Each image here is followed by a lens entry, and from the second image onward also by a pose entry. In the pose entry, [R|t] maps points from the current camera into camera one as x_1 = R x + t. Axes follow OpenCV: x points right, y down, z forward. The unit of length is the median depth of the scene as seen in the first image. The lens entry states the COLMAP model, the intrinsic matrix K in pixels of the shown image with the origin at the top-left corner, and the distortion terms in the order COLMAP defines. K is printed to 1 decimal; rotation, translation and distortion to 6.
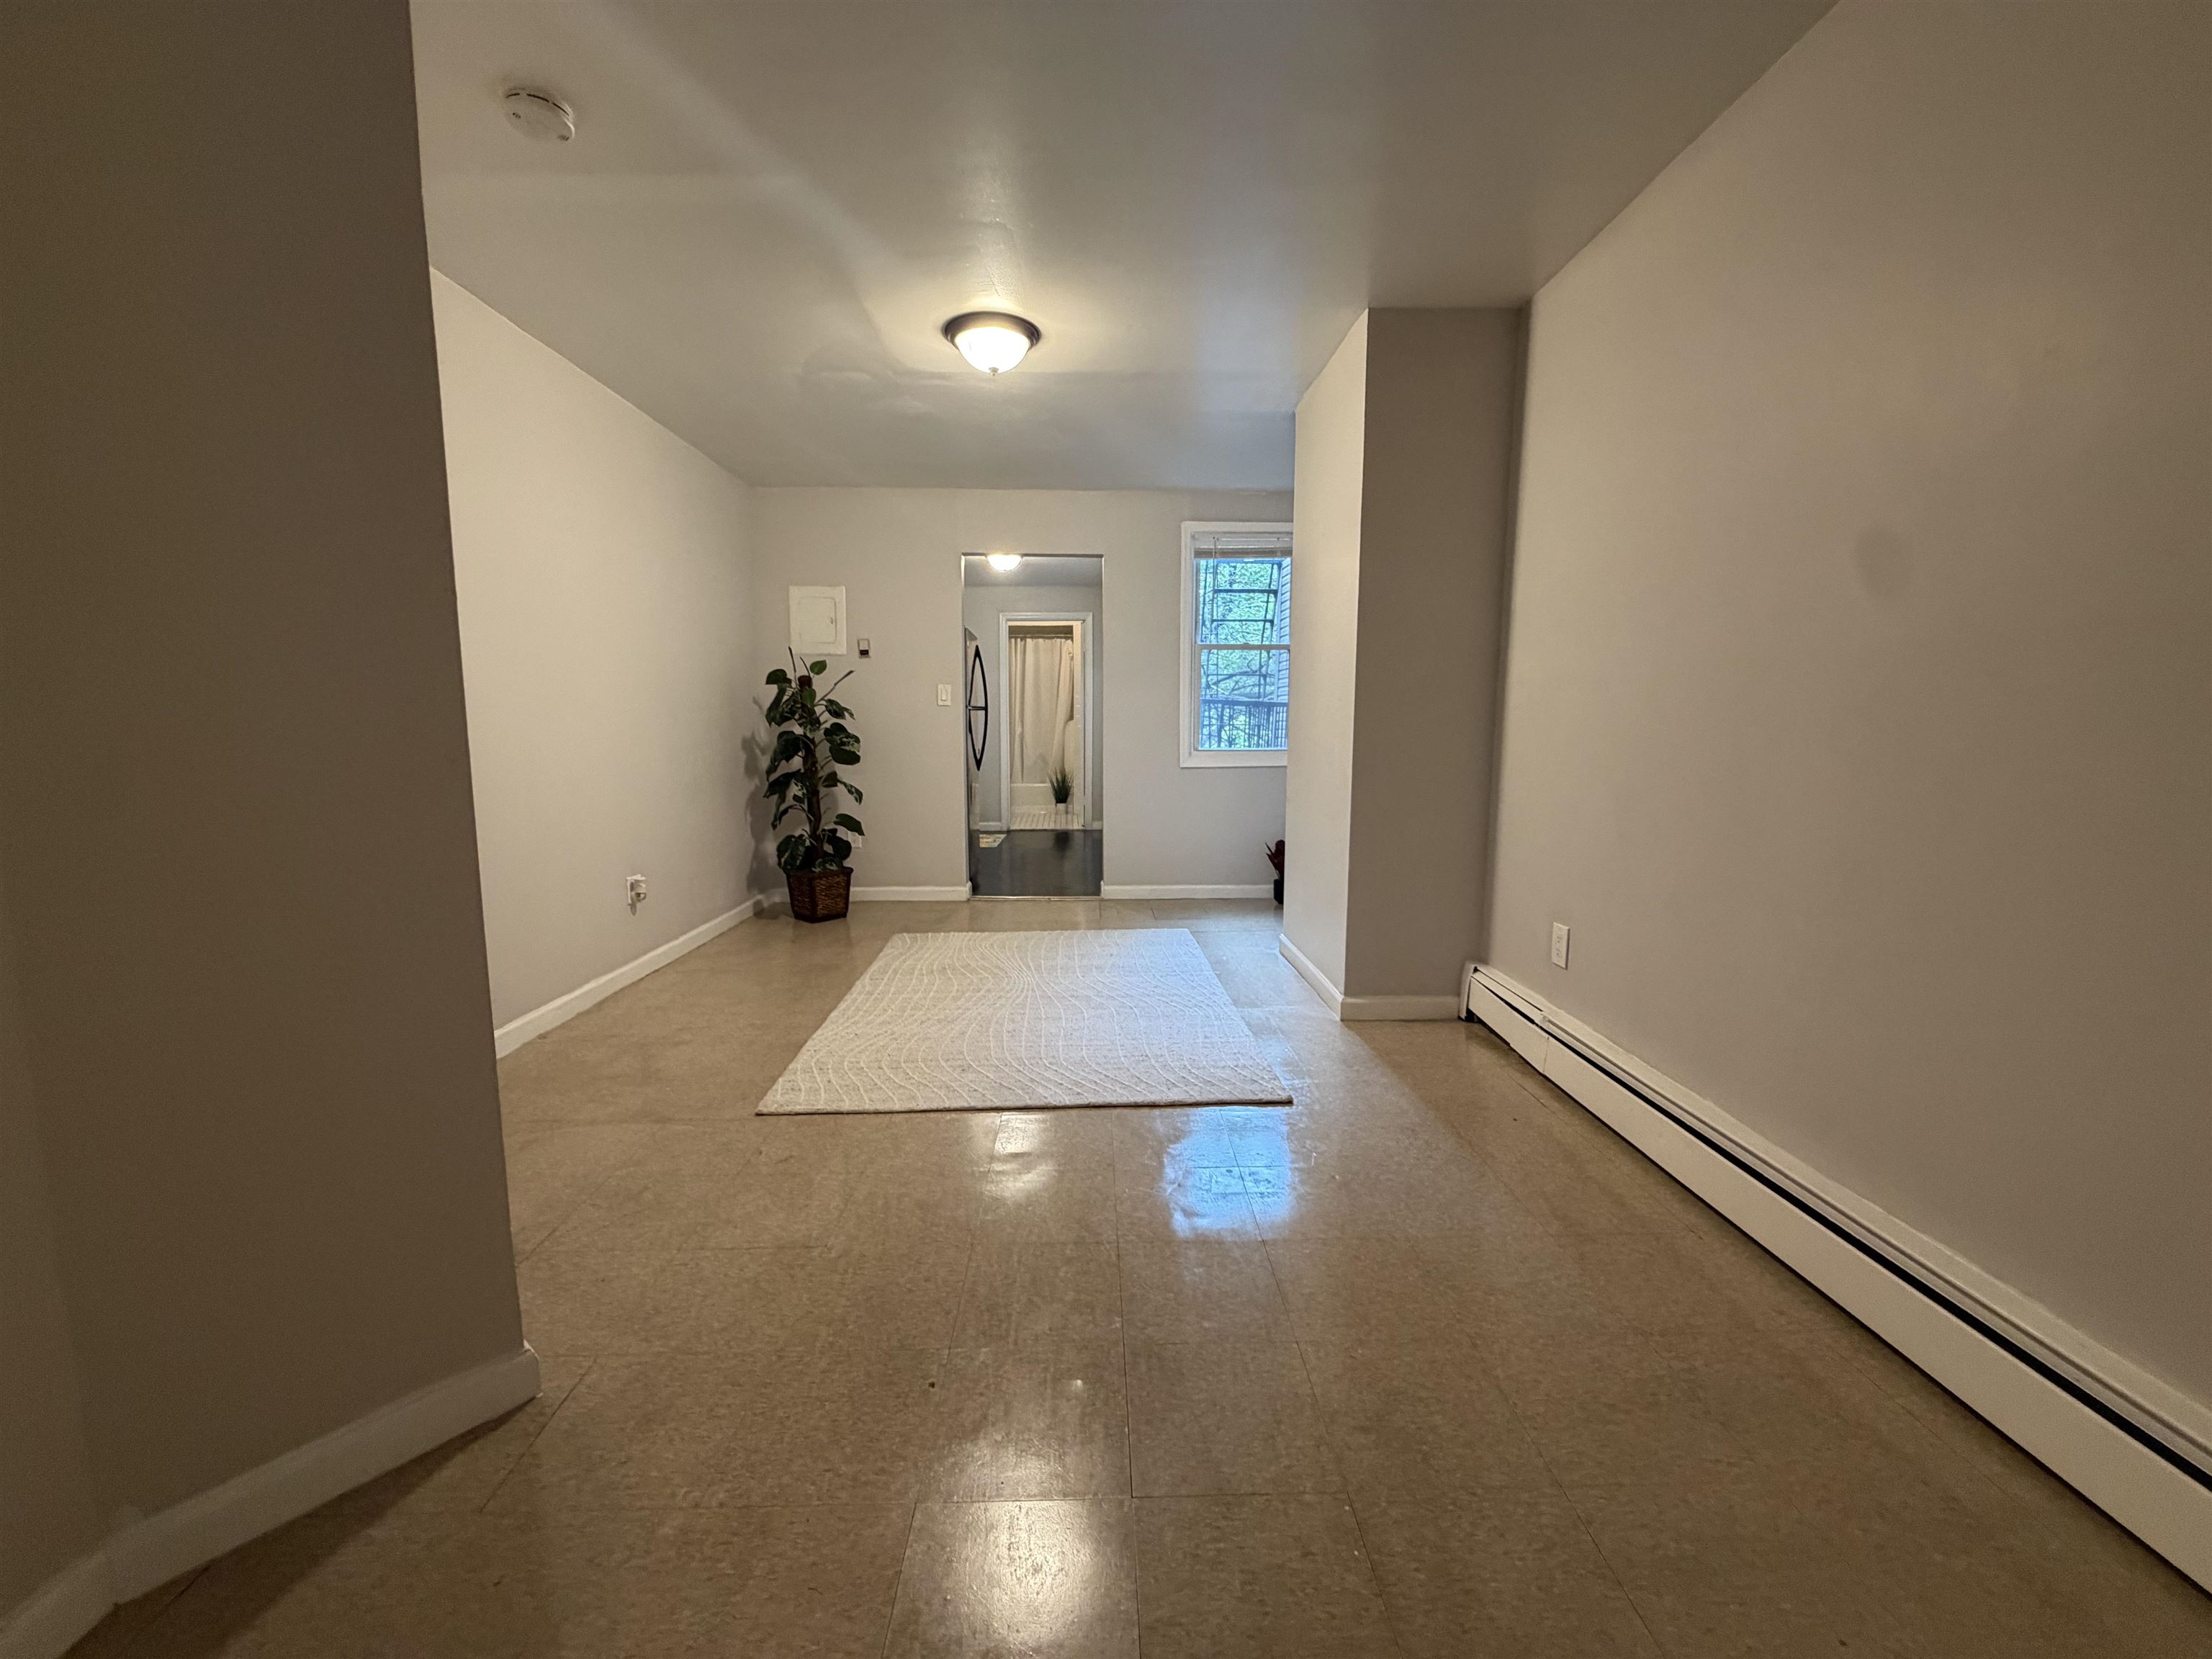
lens RADIAL K [[883.4, 0, 1101.8], [0, 883.4, 829.8], [0, 0, 1]] dist [-0.000864, 0.000445]
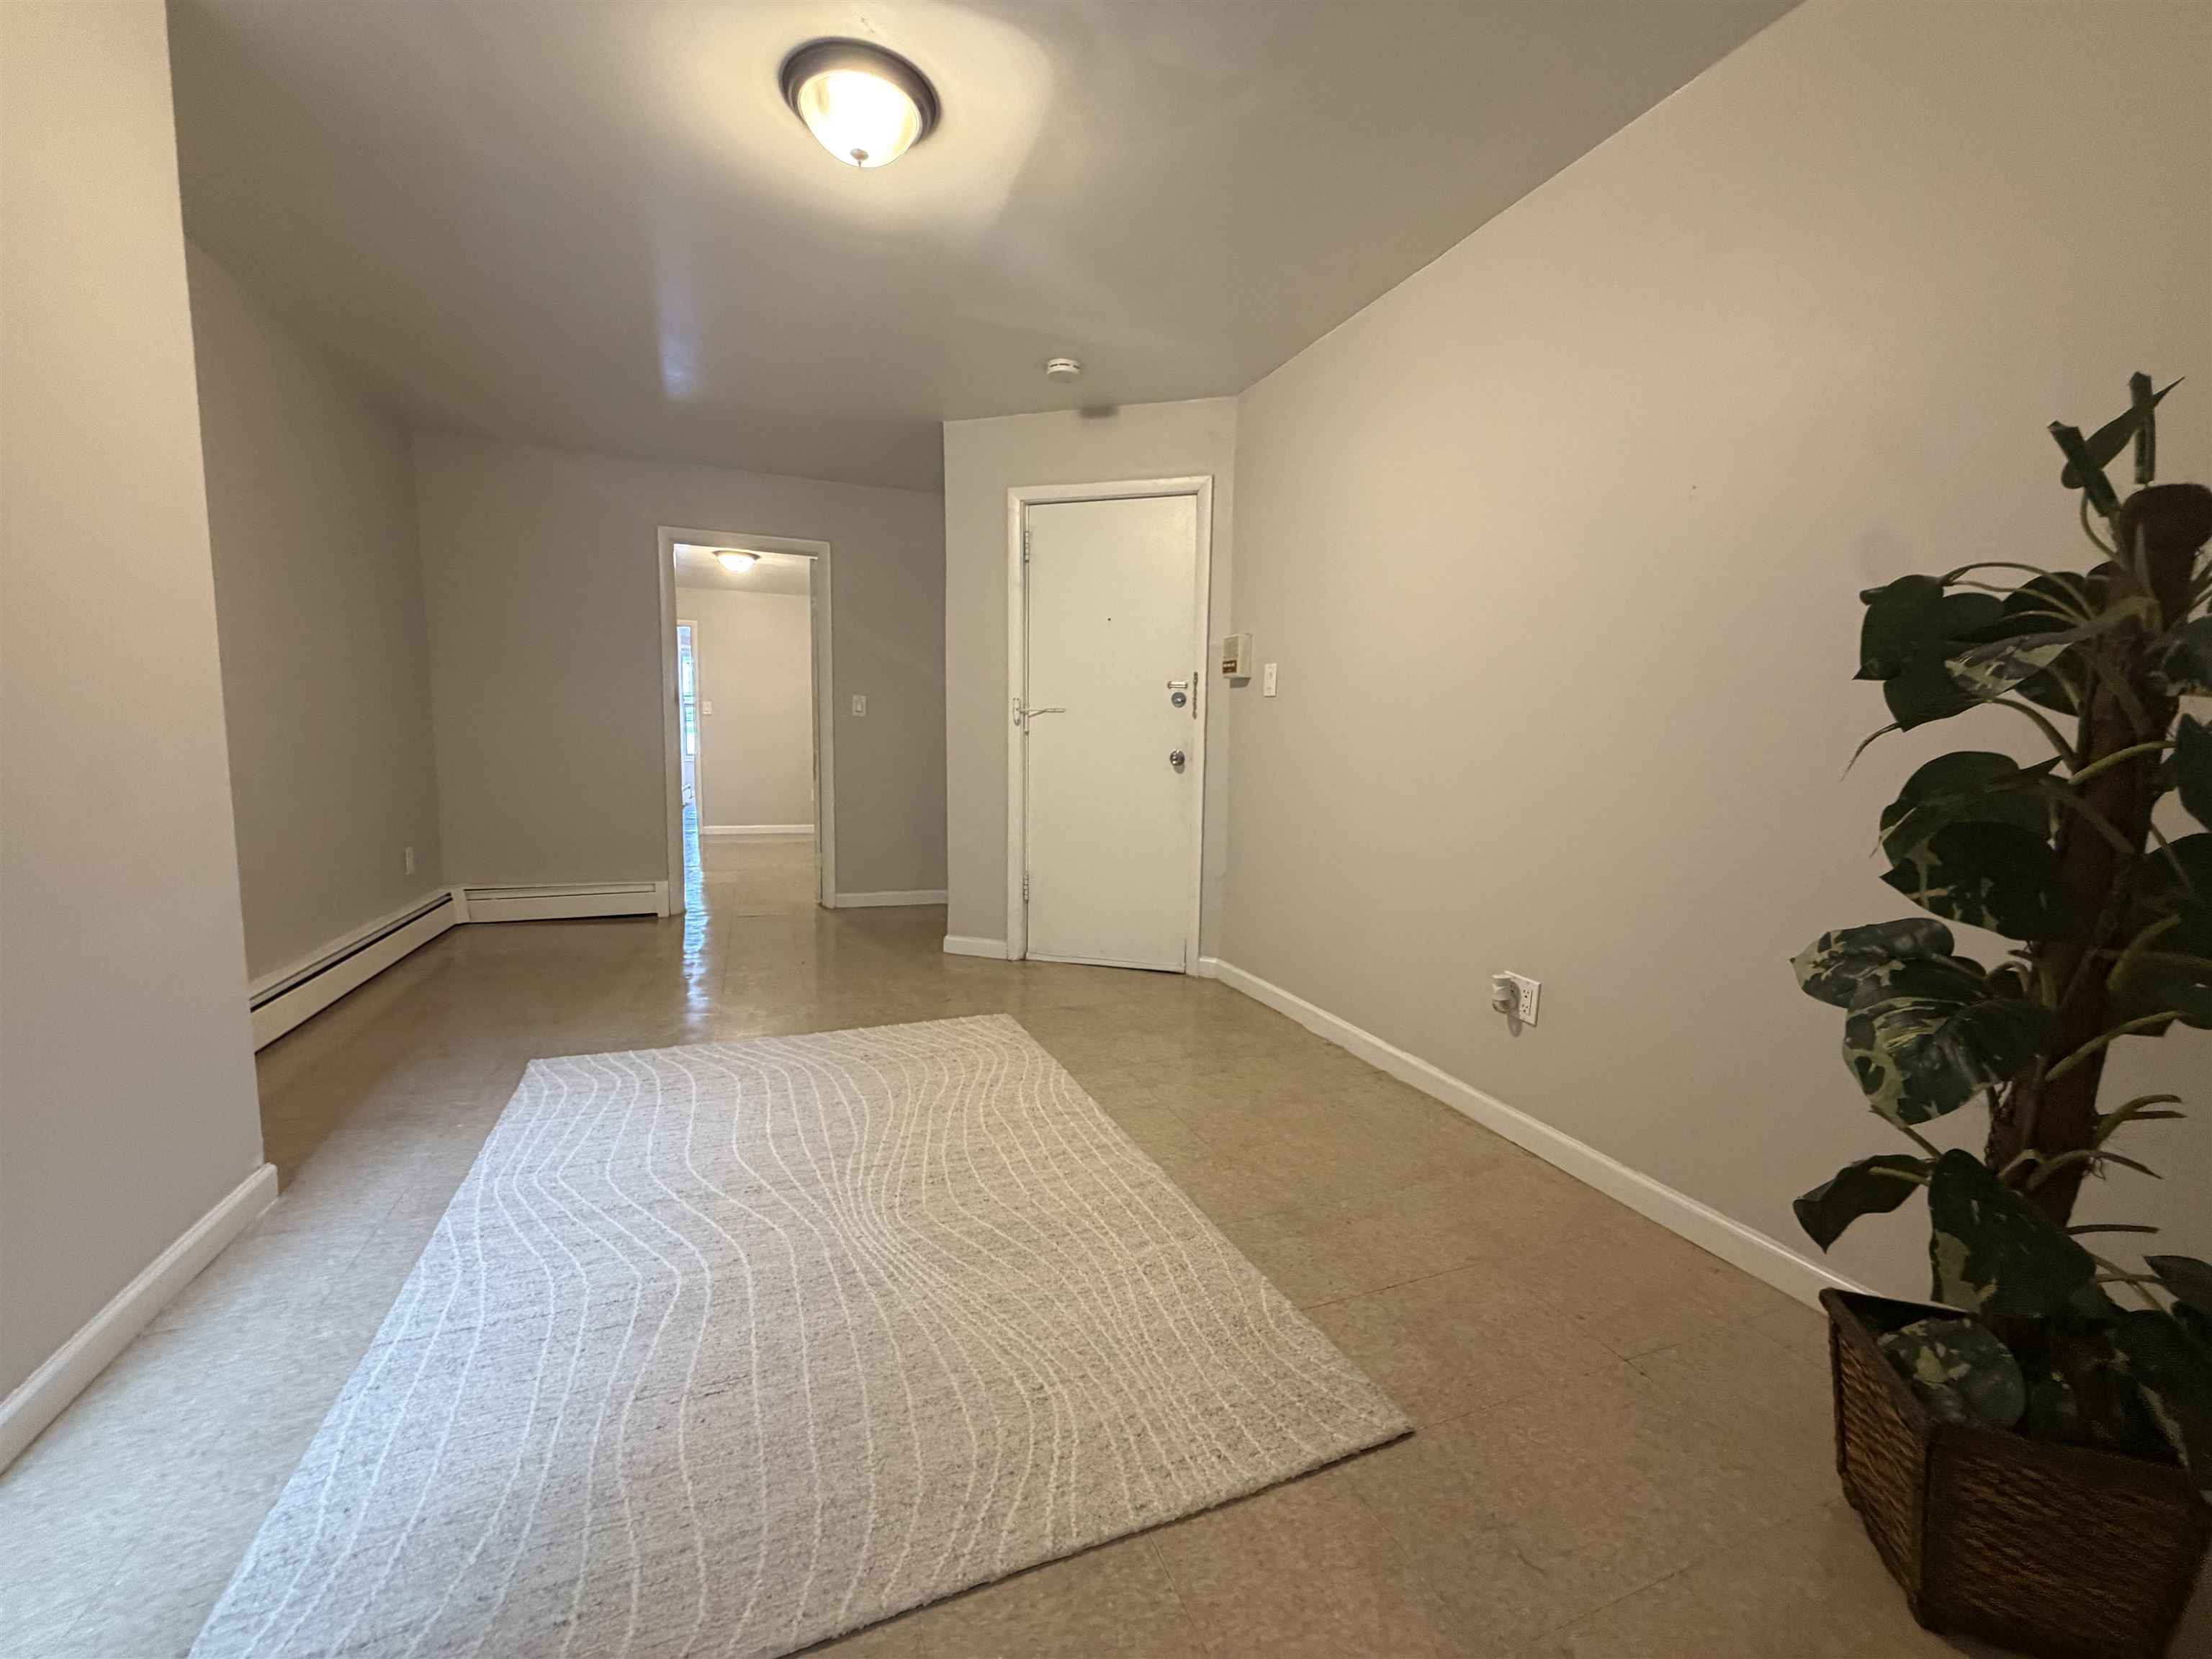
lens RADIAL K [[883.4, 0, 1101.8], [0, 883.4, 829.8], [0, 0, 1]] dist [-0.000864, 0.000445]
pose [[-0.936689, 0.021825, -0.349481, -0.047131], [-0.058683, 0.974156, 0.218120, -0.178080], [0.345210, 0.224819, -0.911201, 1.562775]]
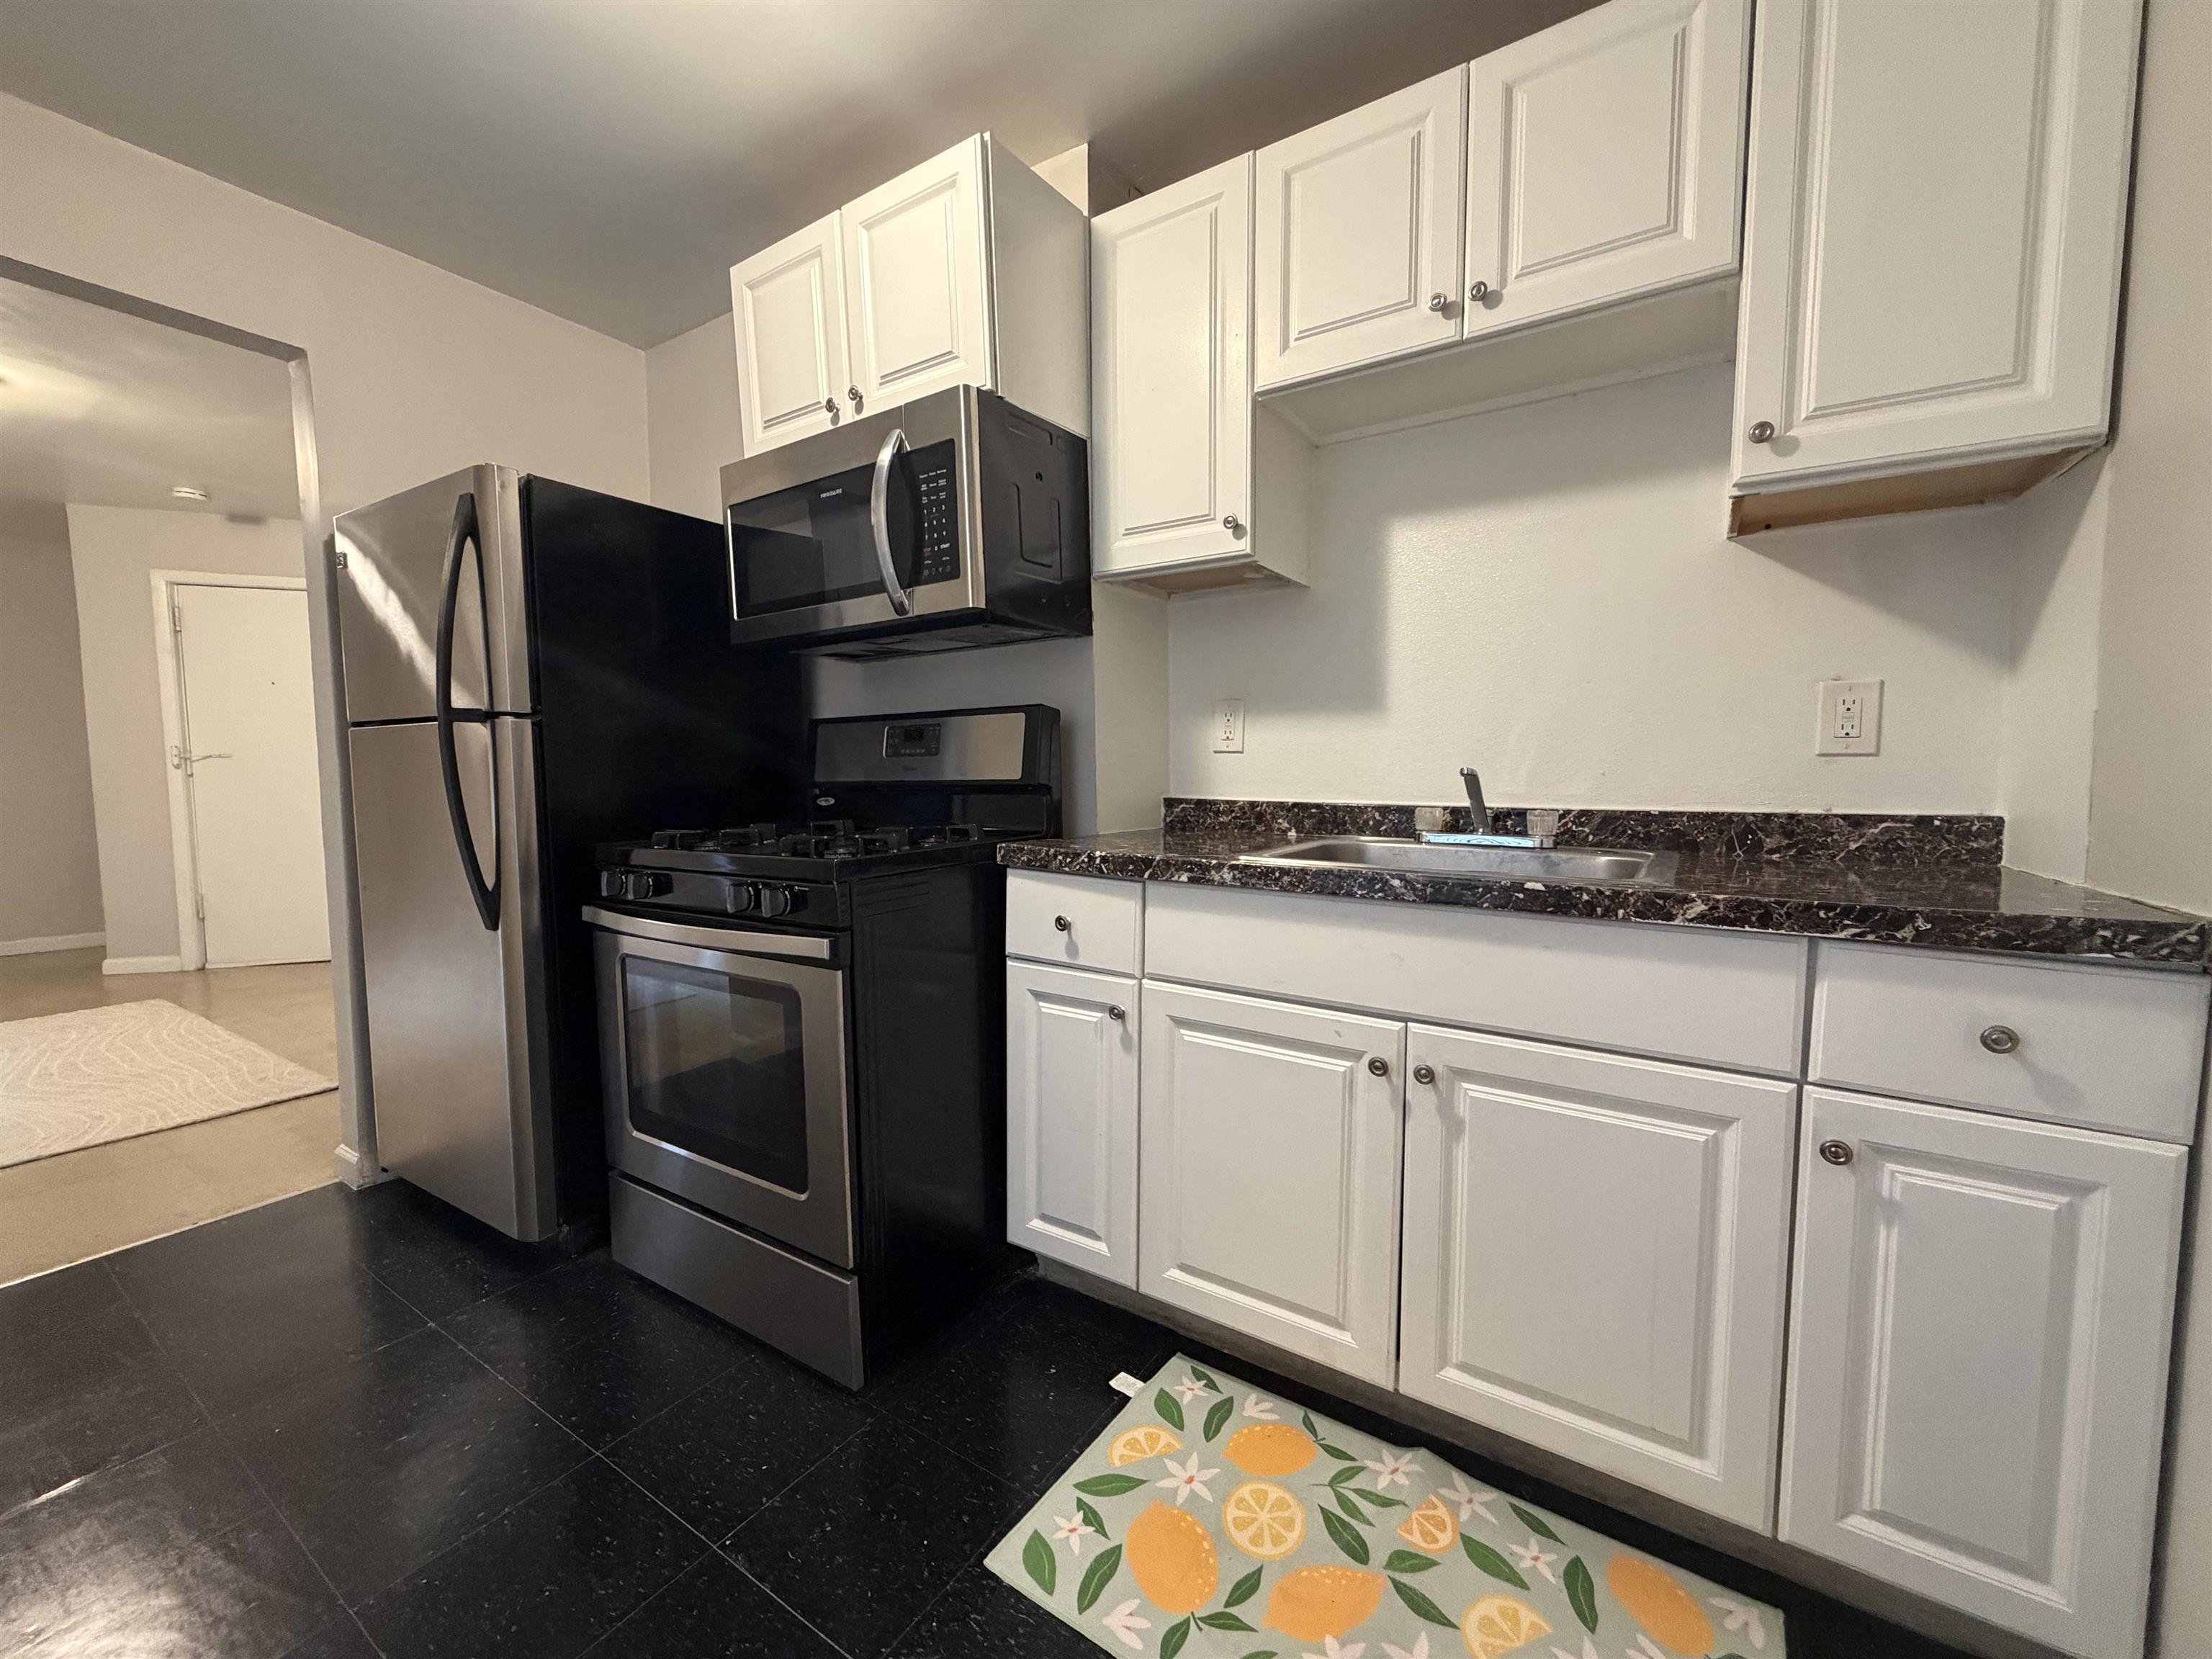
lens RADIAL K [[883.4, 0, 1101.8], [0, 883.4, 829.8], [0, 0, 1]] dist [-0.000864, 0.000445]
pose [[-0.562012, 0.058062, -0.825089, -0.024738], [-0.095677, 0.986273, 0.134576, -0.273080], [0.821577, 0.154576, -0.548742, 2.320704]]
